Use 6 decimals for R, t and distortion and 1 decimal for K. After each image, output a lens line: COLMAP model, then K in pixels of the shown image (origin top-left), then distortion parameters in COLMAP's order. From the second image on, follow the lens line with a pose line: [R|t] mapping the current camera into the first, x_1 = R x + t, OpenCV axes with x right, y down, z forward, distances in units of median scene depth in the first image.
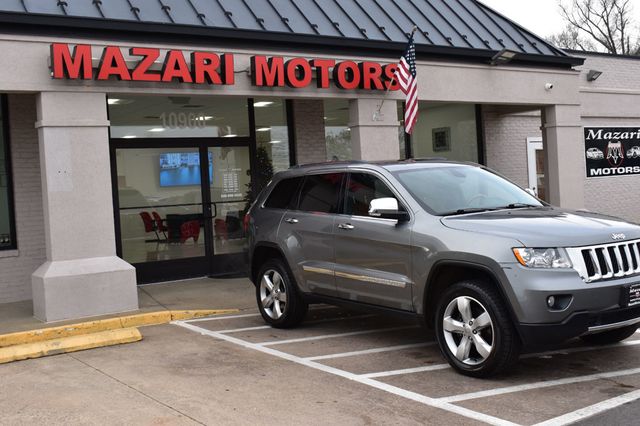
lens RADIAL K [[767.6, 0, 320.0], [0, 767.6, 213.0], [0, 0, 1]] dist [-0.043897, -0.016699]
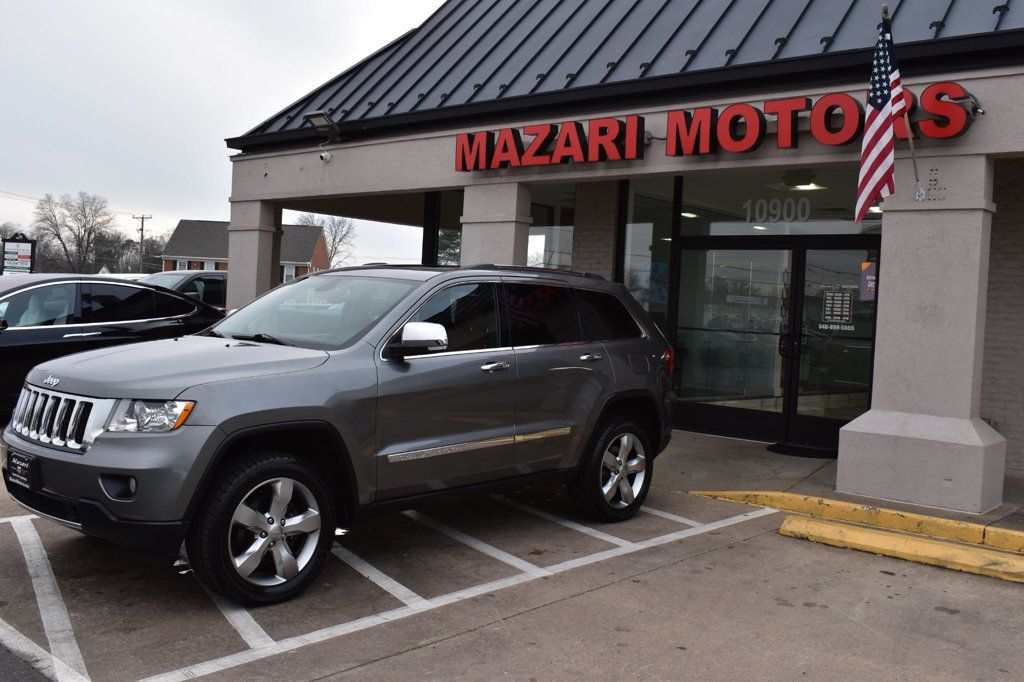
lens RADIAL K [[982.4, 0, 512.0], [0, 982.4, 341.0], [0, 0, 1]] dist [-0.075766, 0.004120]
pose [[0.220086, 0.098427, -0.970502, 0.829656], [-0.095231, 0.992312, 0.079043, -0.068656], [0.970821, 0.075026, 0.227768, 0.775824]]
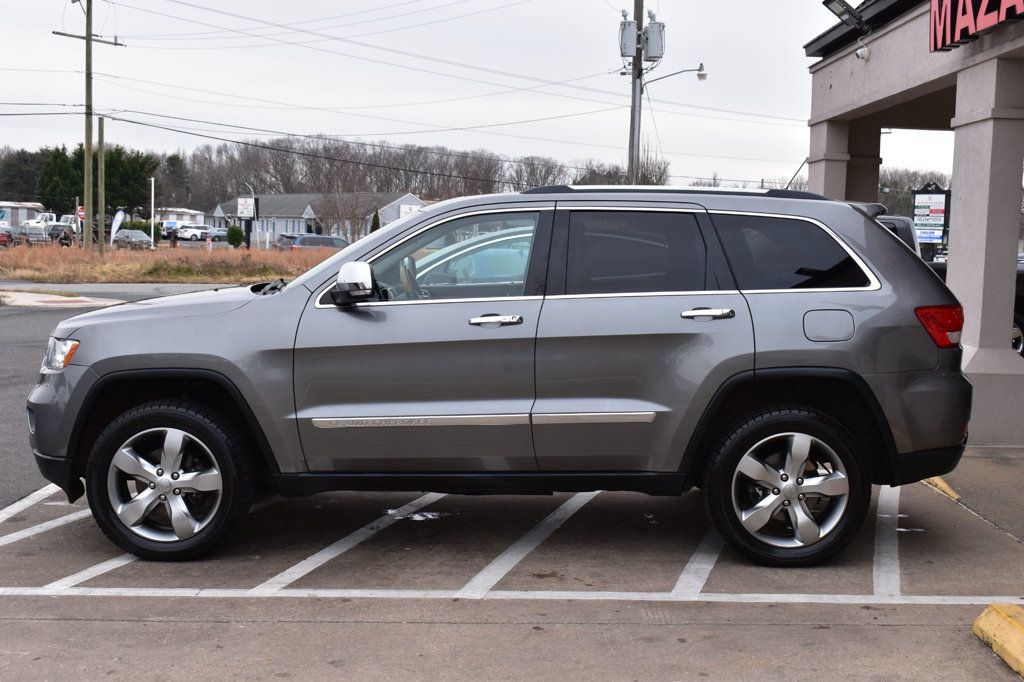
lens RADIAL K [[1261.2, 0, 512.0], [0, 1261.2, 341.0], [0, 0, 1]] dist [-0.051205, -0.014162]
pose [[-0.577938, 0.110206, -0.808605, 0.705154], [-0.019195, 0.988730, 0.148475, -0.083111], [0.815855, 0.101330, -0.569309, 1.285601]]
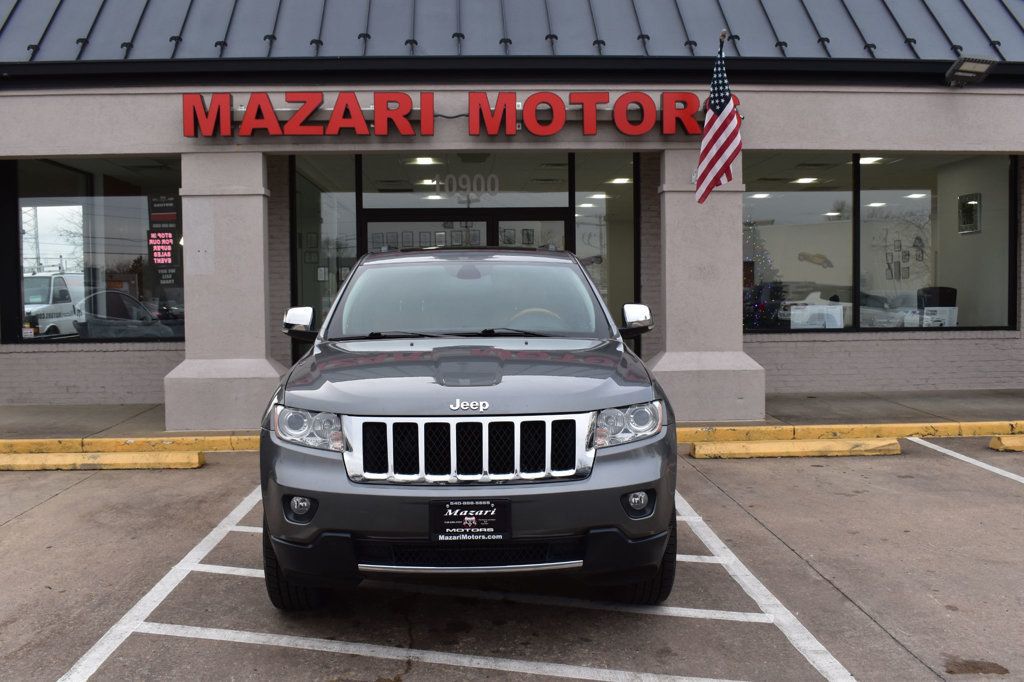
lens RADIAL K [[982.4, 0, 512.0], [0, 982.4, 341.0], [0, 0, 1]] dist [-0.075766, 0.004120]
pose [[0.842499, 0.076337, -0.533262, 0.502248], [-0.055084, 0.996928, 0.055685, -0.034002], [0.535875, -0.017540, 0.844115, 0.292316]]
